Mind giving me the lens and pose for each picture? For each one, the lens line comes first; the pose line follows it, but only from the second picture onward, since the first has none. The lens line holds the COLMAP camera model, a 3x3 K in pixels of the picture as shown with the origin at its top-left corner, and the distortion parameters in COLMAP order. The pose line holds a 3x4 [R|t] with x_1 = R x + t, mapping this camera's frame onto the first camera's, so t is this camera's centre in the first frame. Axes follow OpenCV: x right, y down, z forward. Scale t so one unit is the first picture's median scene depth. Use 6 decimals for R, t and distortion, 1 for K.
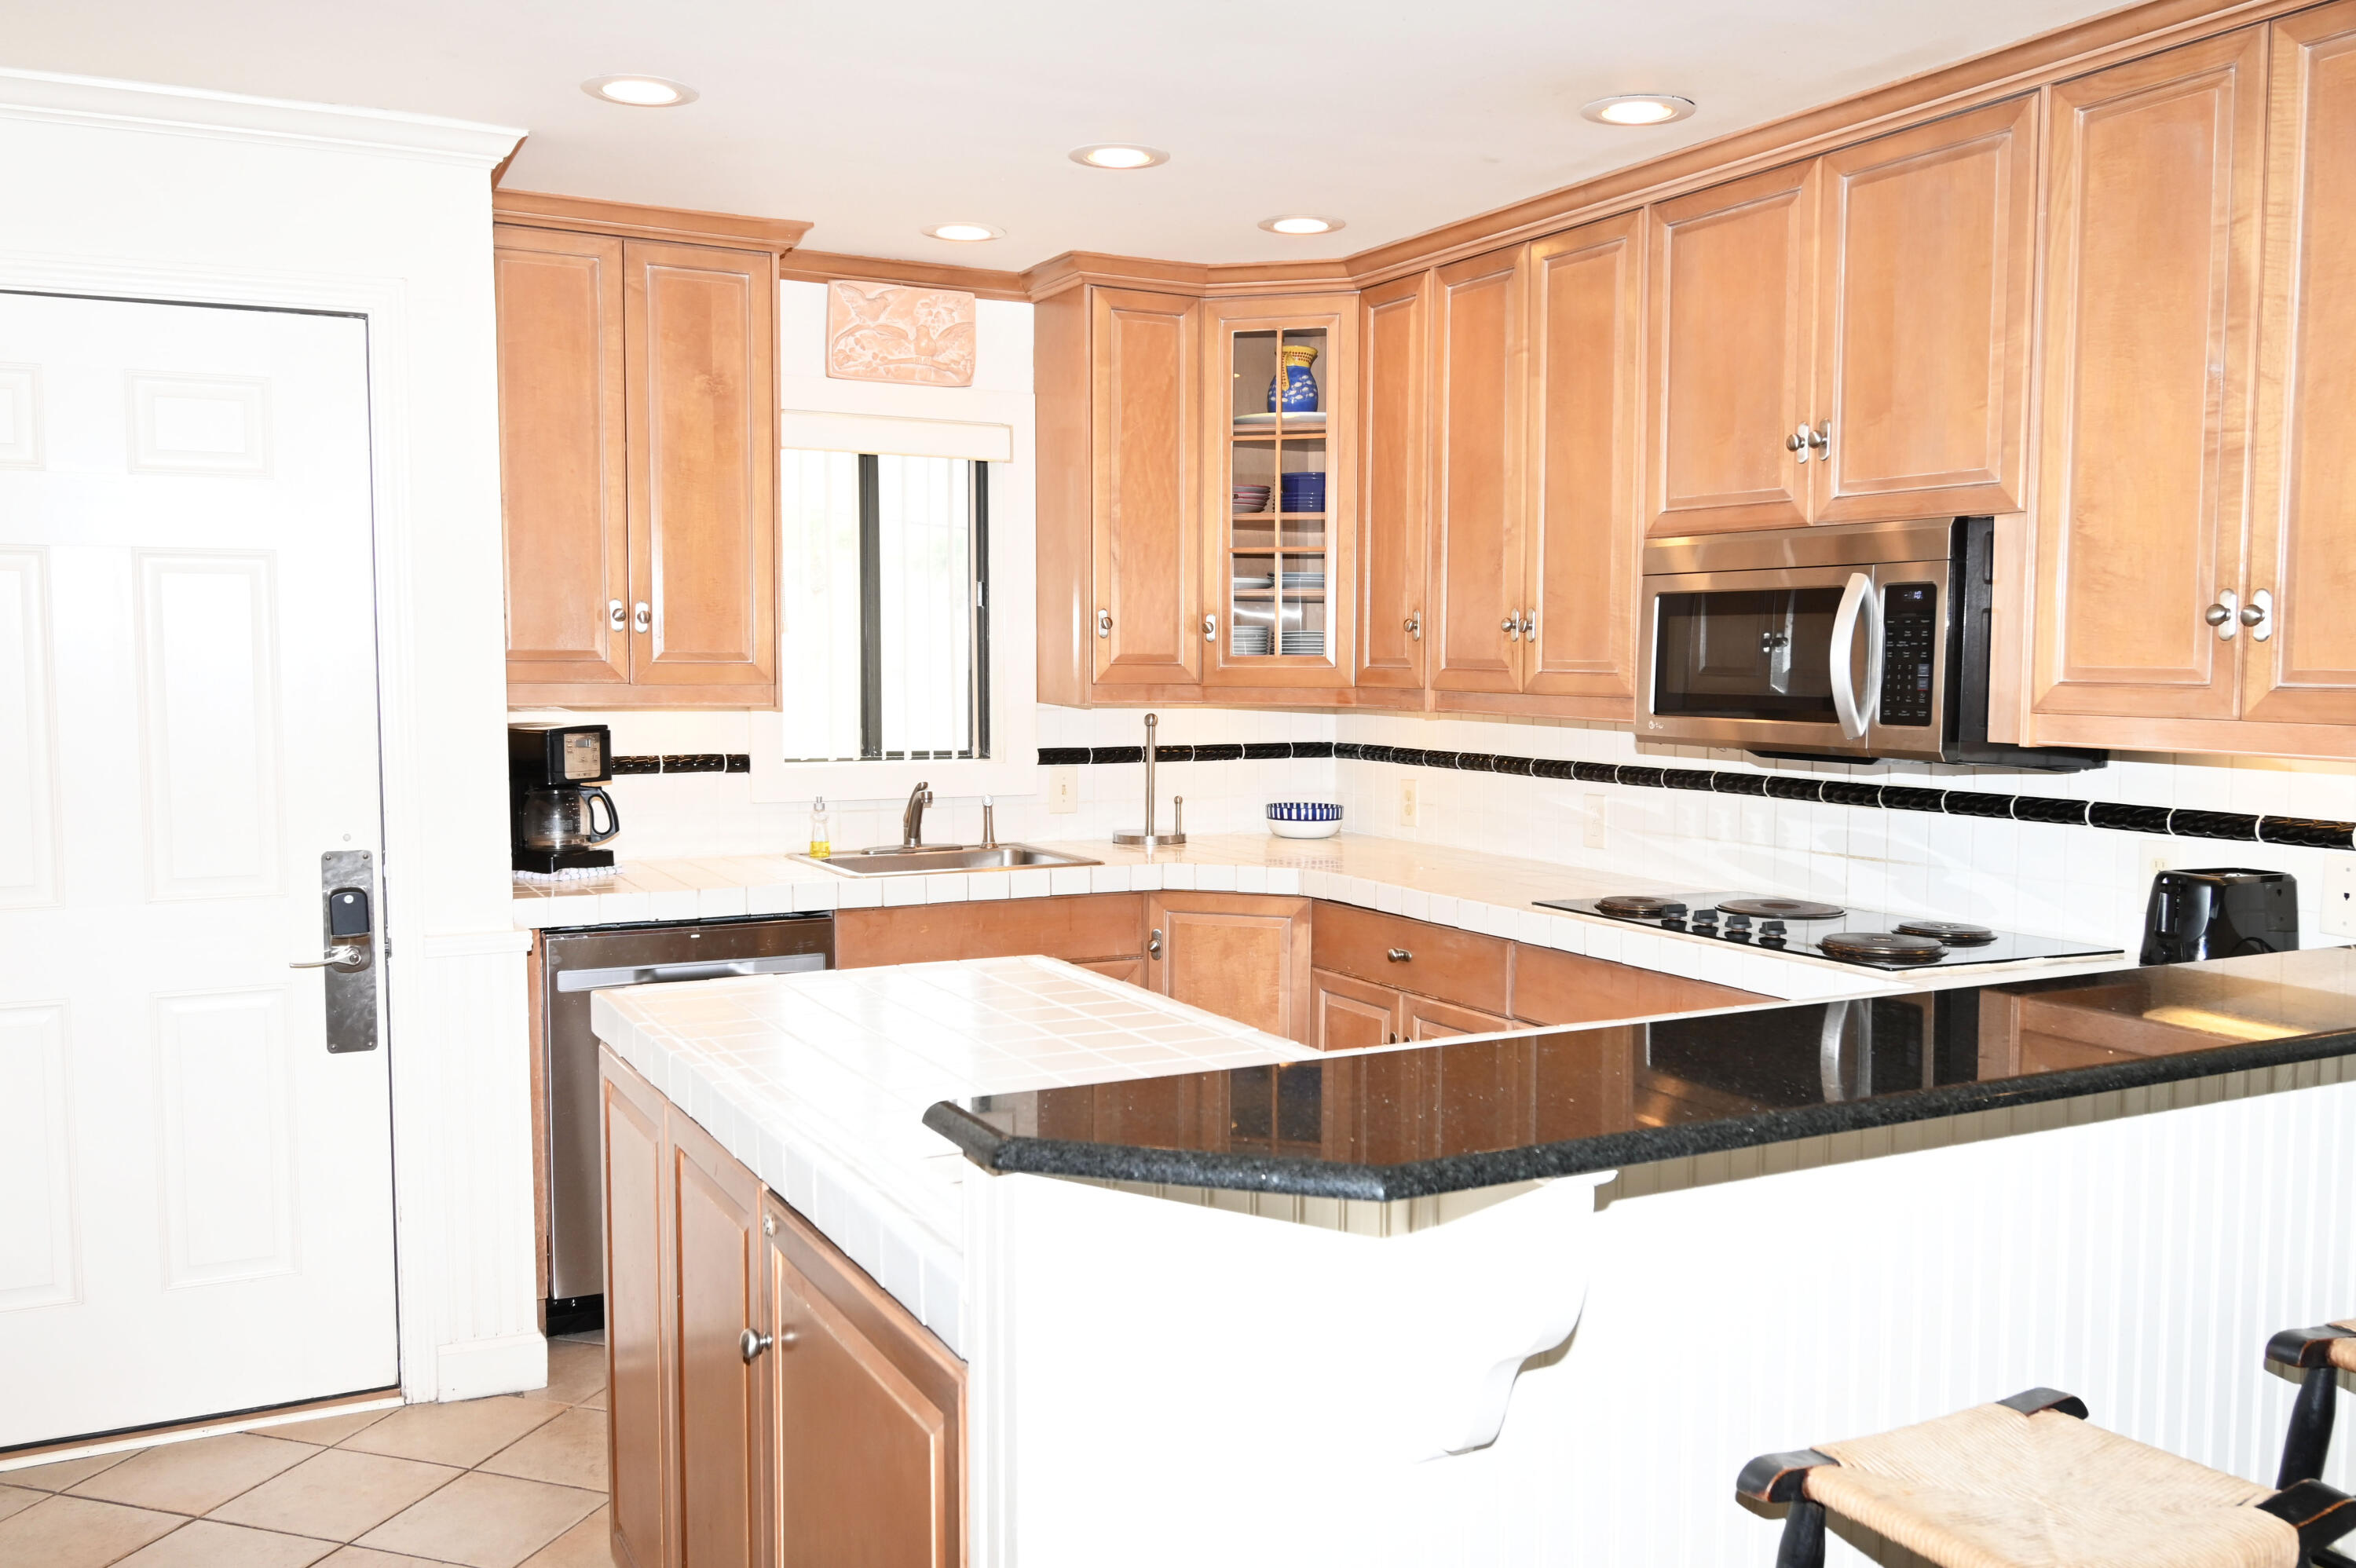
lens RADIAL K [[1959.7, 0, 1195.5], [0, 1959.7, 786.3], [0, 0, 1]] dist [0.018878, -0.026743]
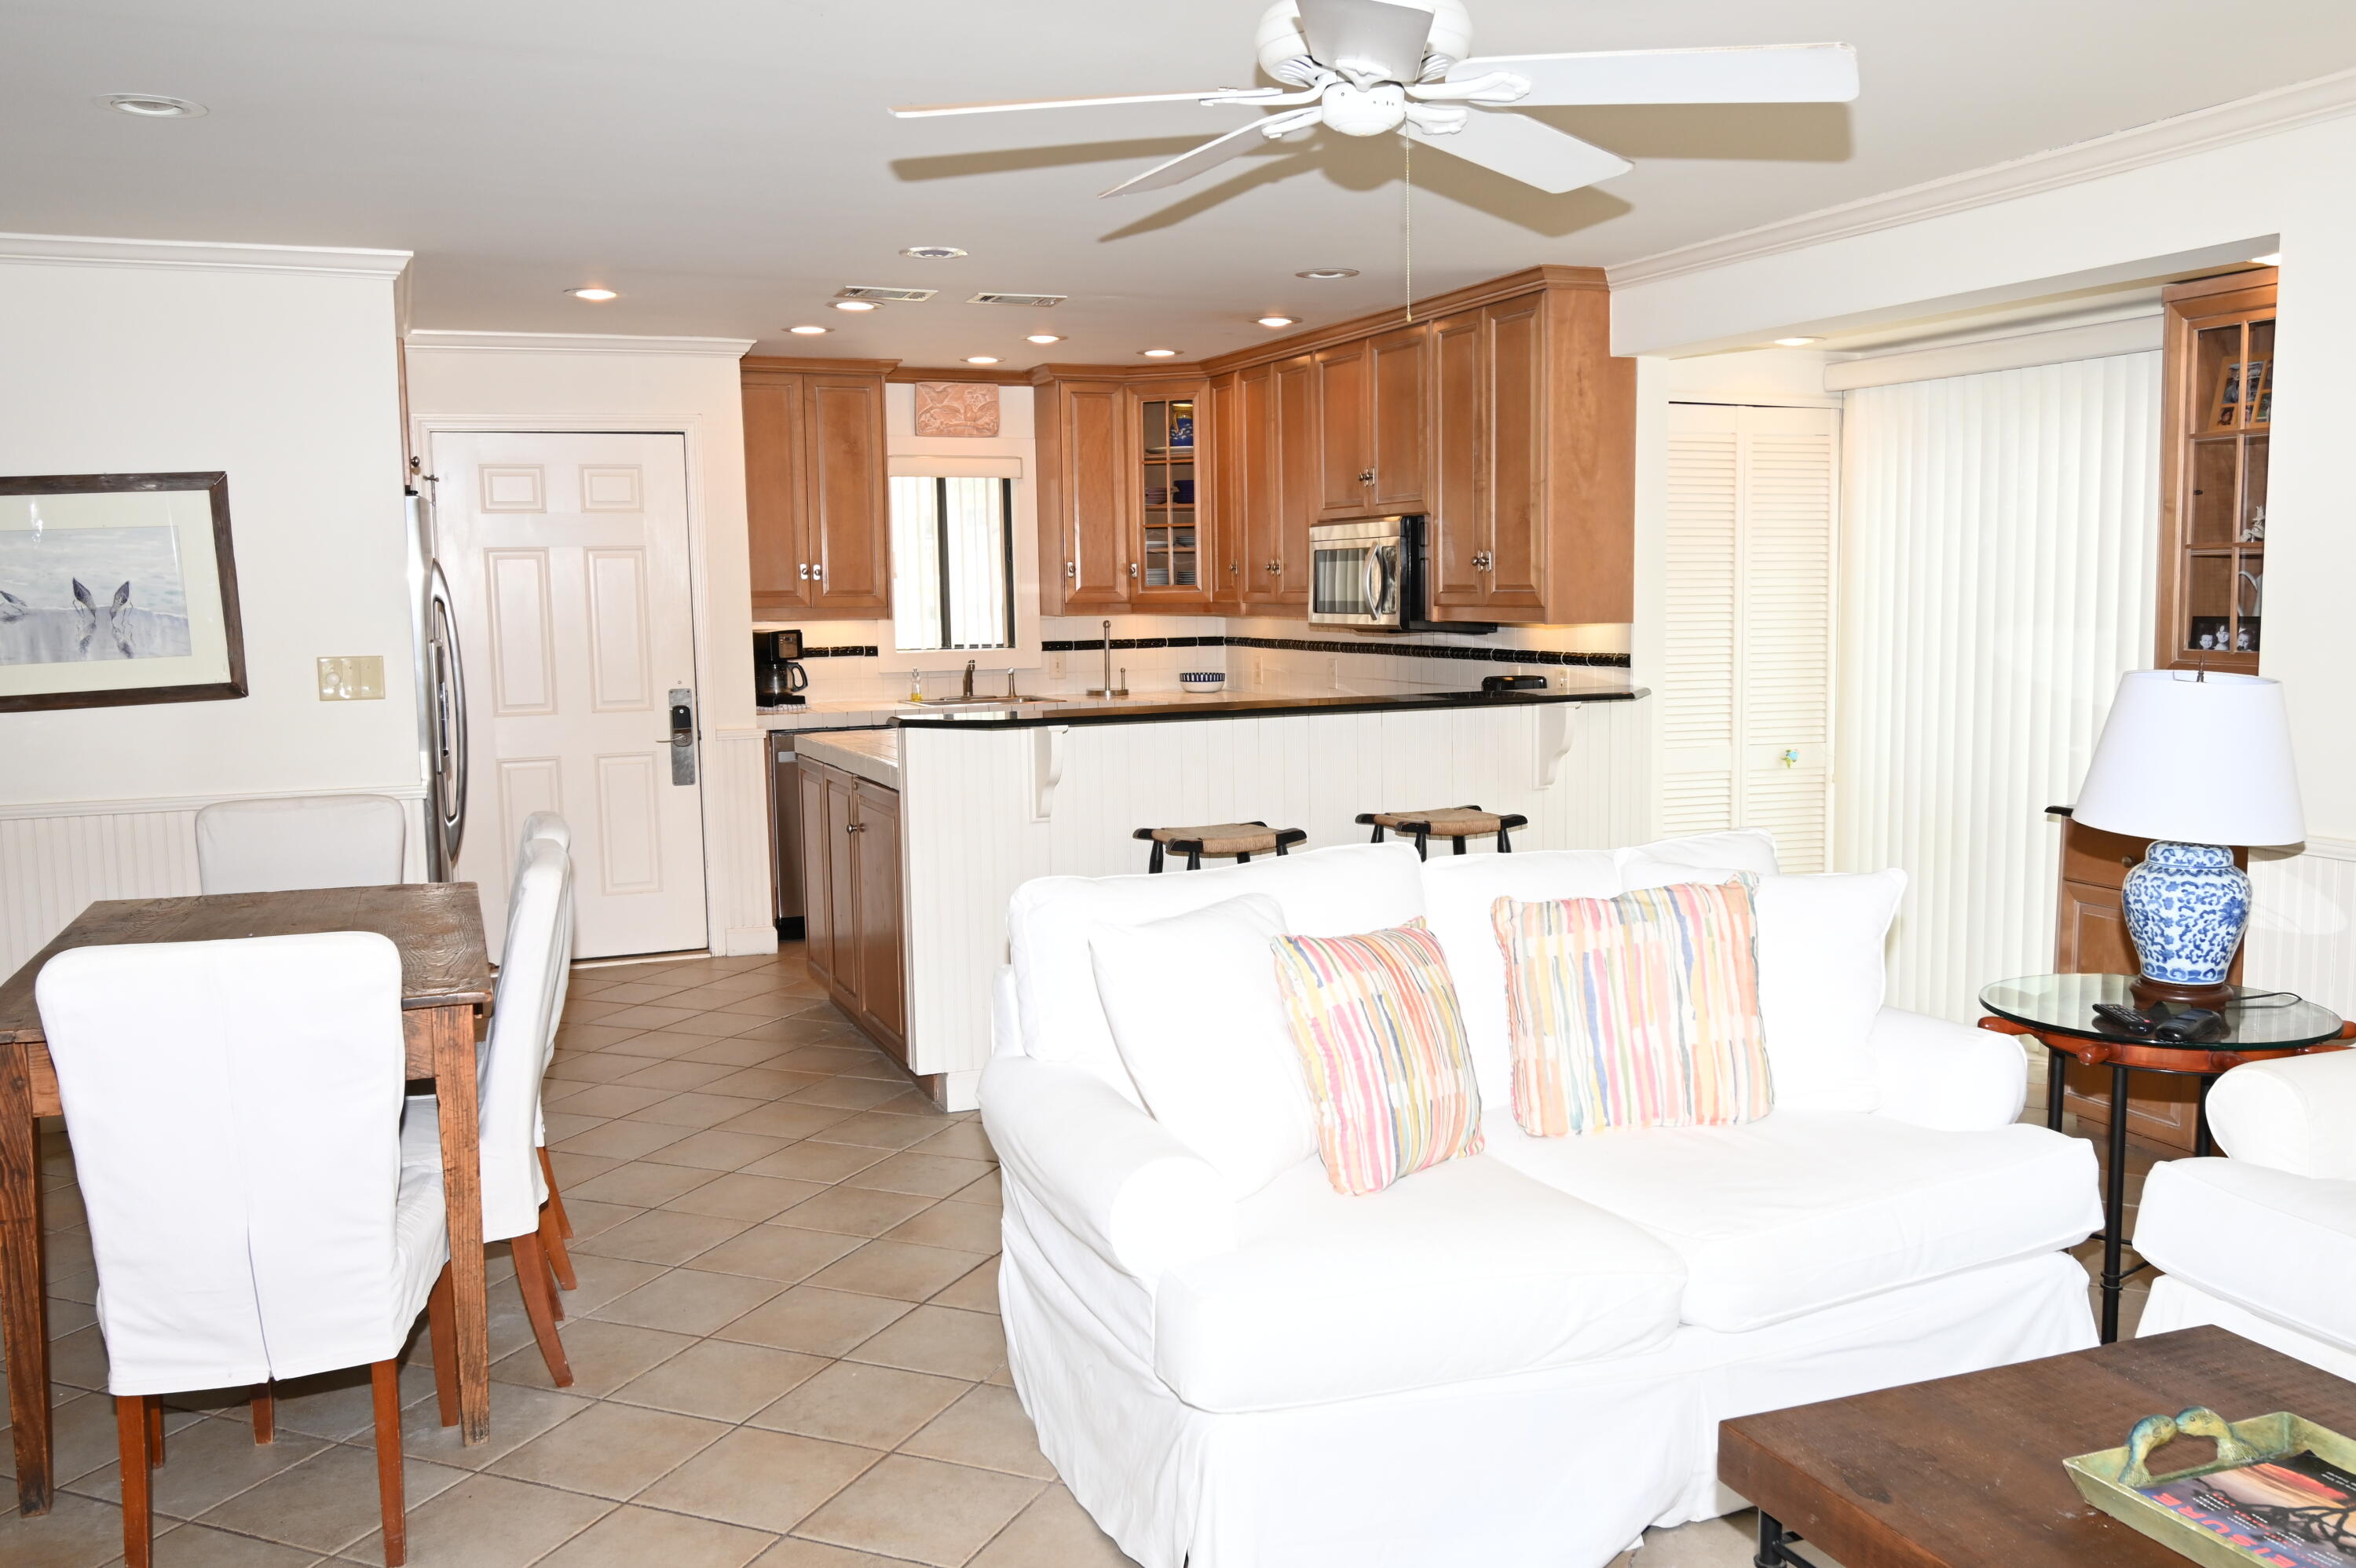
lens RADIAL K [[1959.7, 0, 1174.9], [0, 1959.7, 776.9], [0, 0, 1]] dist [0.018878, -0.026743]
pose [[0.994193, -0.009865, -0.107160, 0.239154], [0.013158, 0.999462, 0.030059, 0.053571], [0.106806, -0.031294, 0.993787, -0.776286]]
